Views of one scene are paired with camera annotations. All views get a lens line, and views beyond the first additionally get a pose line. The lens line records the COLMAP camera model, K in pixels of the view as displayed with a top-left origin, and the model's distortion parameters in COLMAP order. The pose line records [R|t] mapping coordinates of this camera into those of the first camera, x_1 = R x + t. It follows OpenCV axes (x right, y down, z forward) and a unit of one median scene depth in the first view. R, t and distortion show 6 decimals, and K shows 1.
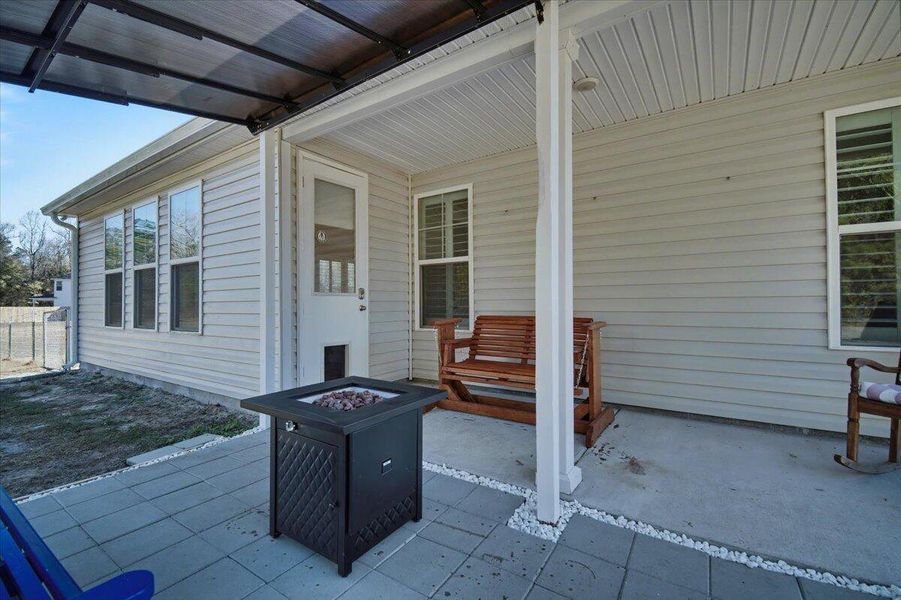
lens RADIAL K [[396.3, 0, 448.8], [0, 396.3, 305.1], [0, 0, 1]] dist [-0.002645, -0.001131]
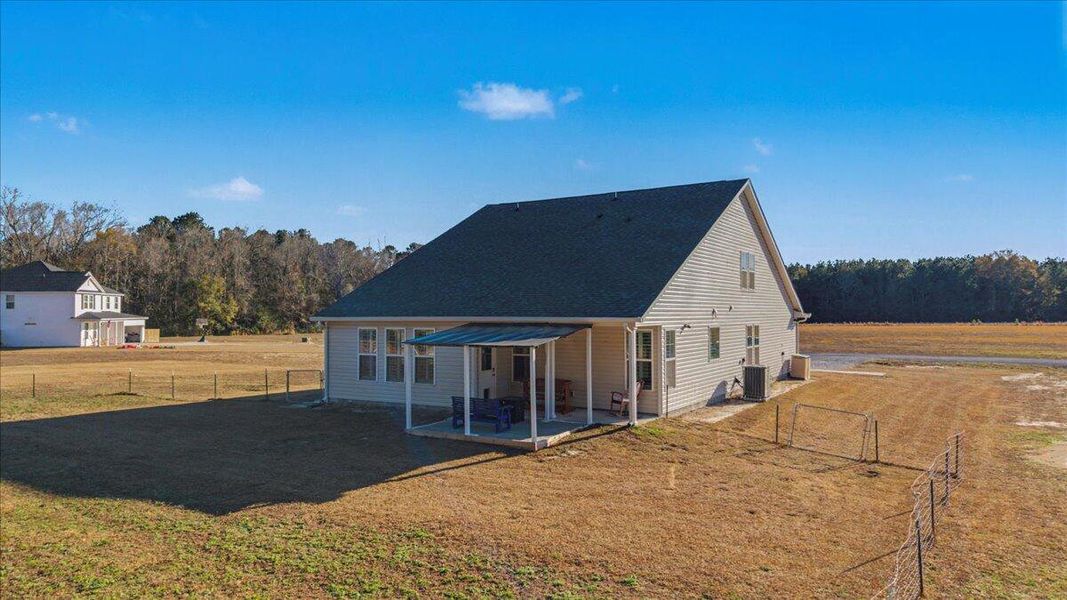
lens RADIAL K [[724.0, 0, 536.3], [0, 724.0, 296.8], [0, 0, 1]] dist [-0.006545, -0.010203]
pose [[0.998805, 0.003536, 0.048755, -0.175265], [-0.002564, 0.999797, -0.019997, -0.431652], [-0.048816, 0.019848, 0.998611, -3.983017]]
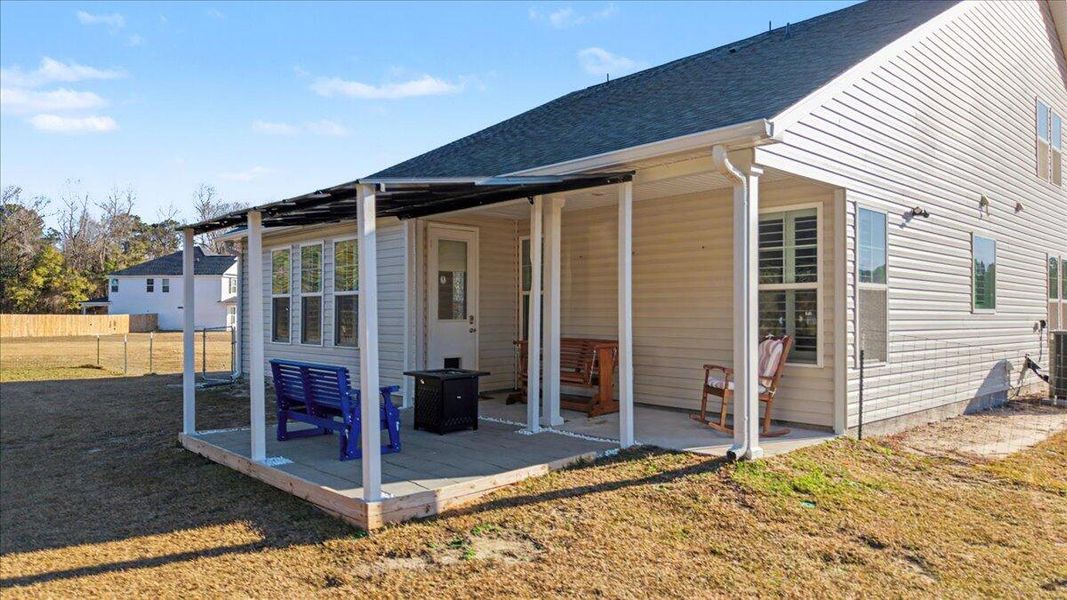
lens RADIAL K [[724.0, 0, 528.0], [0, 724.0, 309.2], [0, 0, 1]] dist [-0.006545, -0.010203]
pose [[0.973944, 0.006078, -0.226709, 0.496374], [-0.007607, 0.999954, -0.005873, -0.050487], [0.226663, 0.007444, 0.973945, -1.280798]]
